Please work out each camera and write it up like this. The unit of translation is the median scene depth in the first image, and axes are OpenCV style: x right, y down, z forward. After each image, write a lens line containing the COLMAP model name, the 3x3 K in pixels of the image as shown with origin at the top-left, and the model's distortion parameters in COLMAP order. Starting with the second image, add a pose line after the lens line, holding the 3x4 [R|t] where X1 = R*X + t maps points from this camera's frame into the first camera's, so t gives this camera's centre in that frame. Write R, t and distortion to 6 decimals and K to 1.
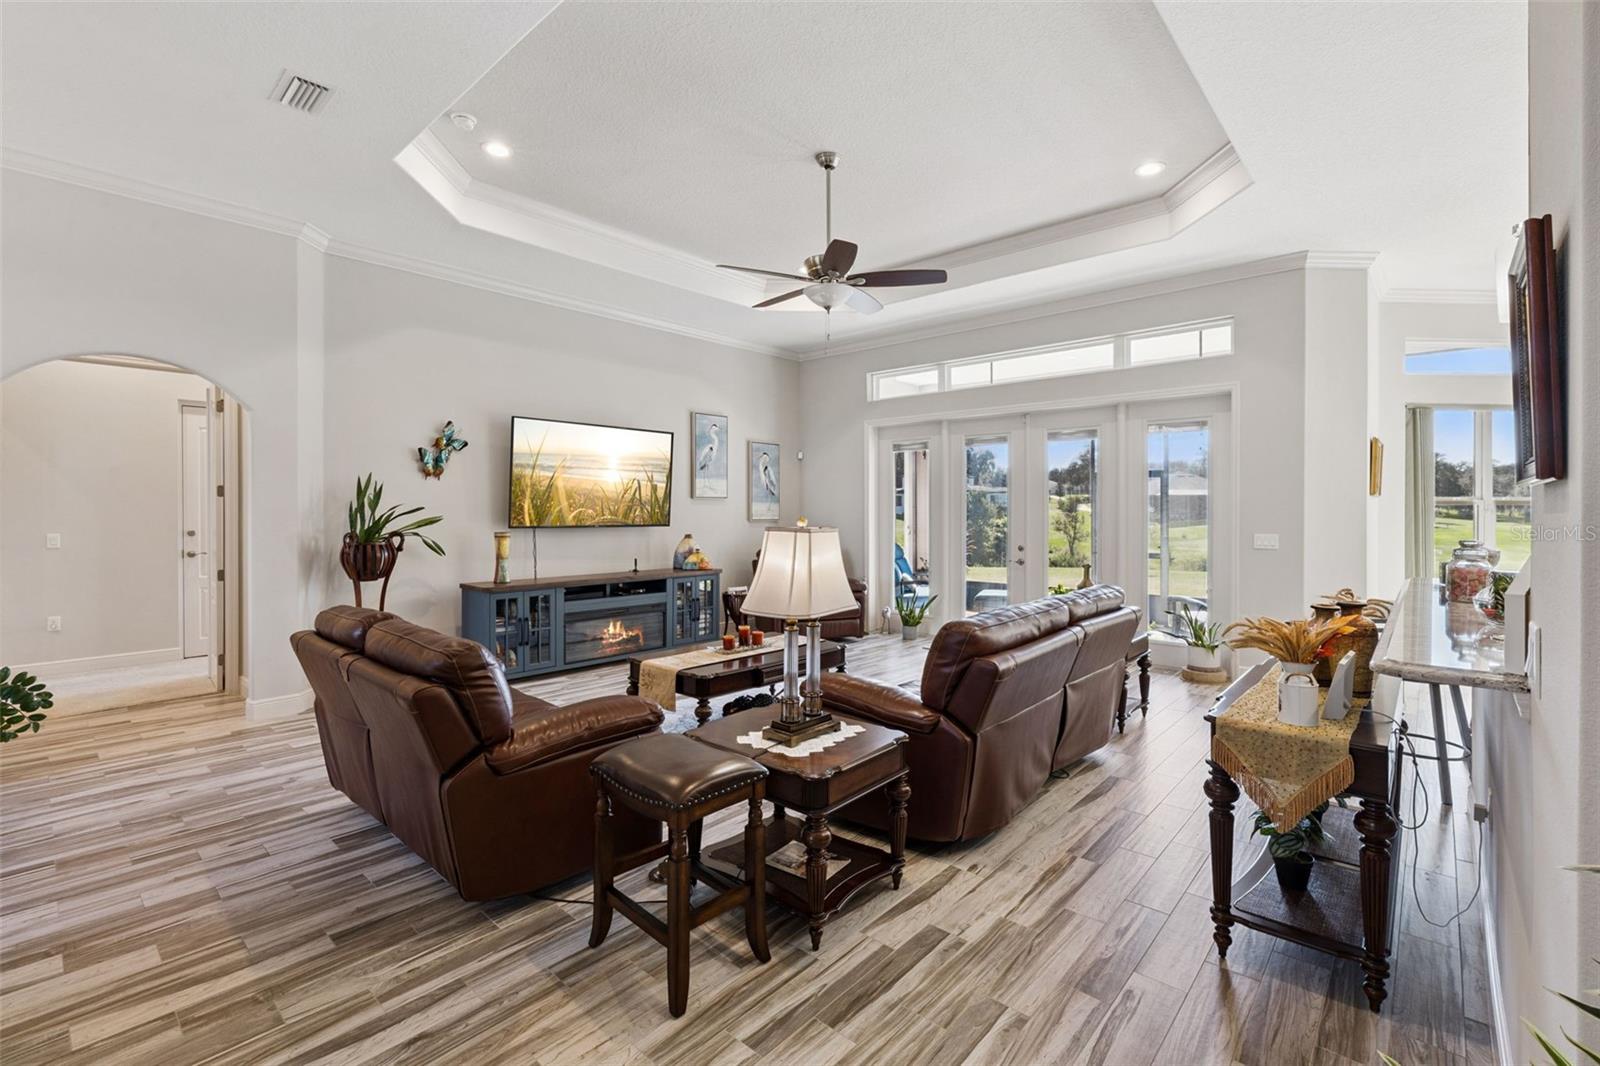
lens RADIAL K [[707.3, 0, 793.7], [0, 707.3, 510.3], [0, 0, 1]] dist [-0.005978, 0.000432]
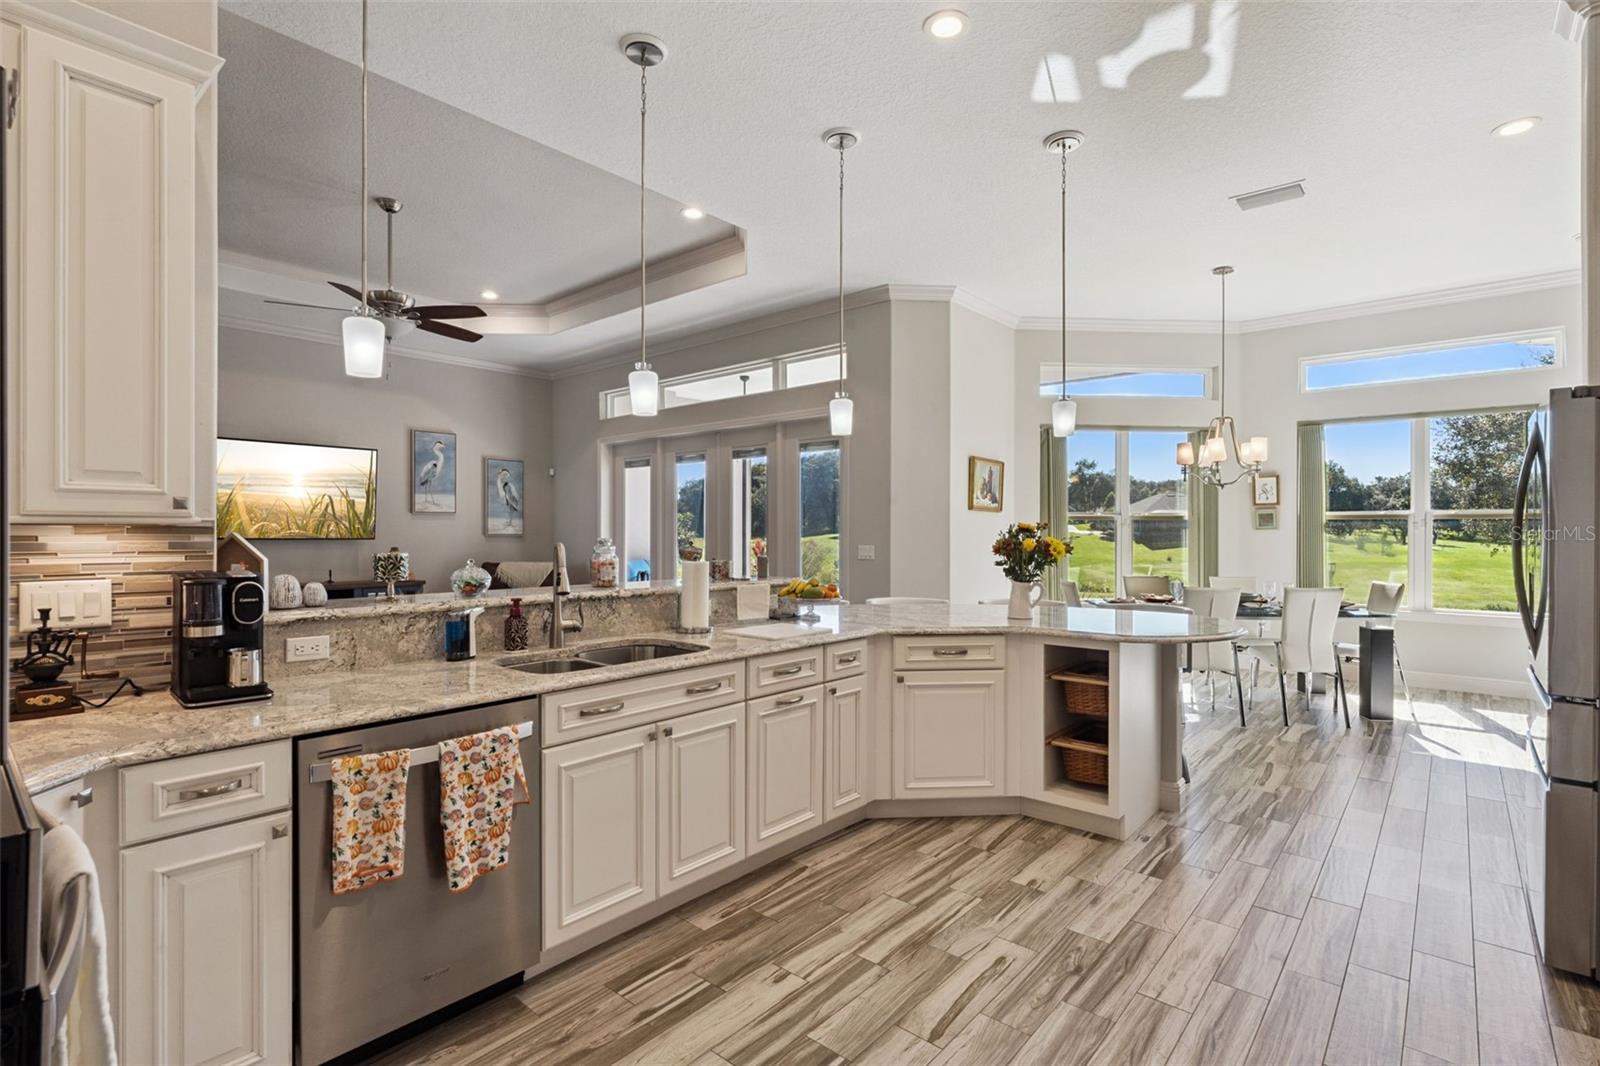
lens RADIAL K [[768.4, 0, 793.0], [0, 768.4, 535.5], [0, 0, 1]] dist [-0.005543, 0.000557]
pose [[0.999762, 0.000144, 0.021800, 0.452756], [-0.000307, 0.999972, 0.007479, 0.007383], [-0.021799, -0.007484, 0.999734, -0.147813]]
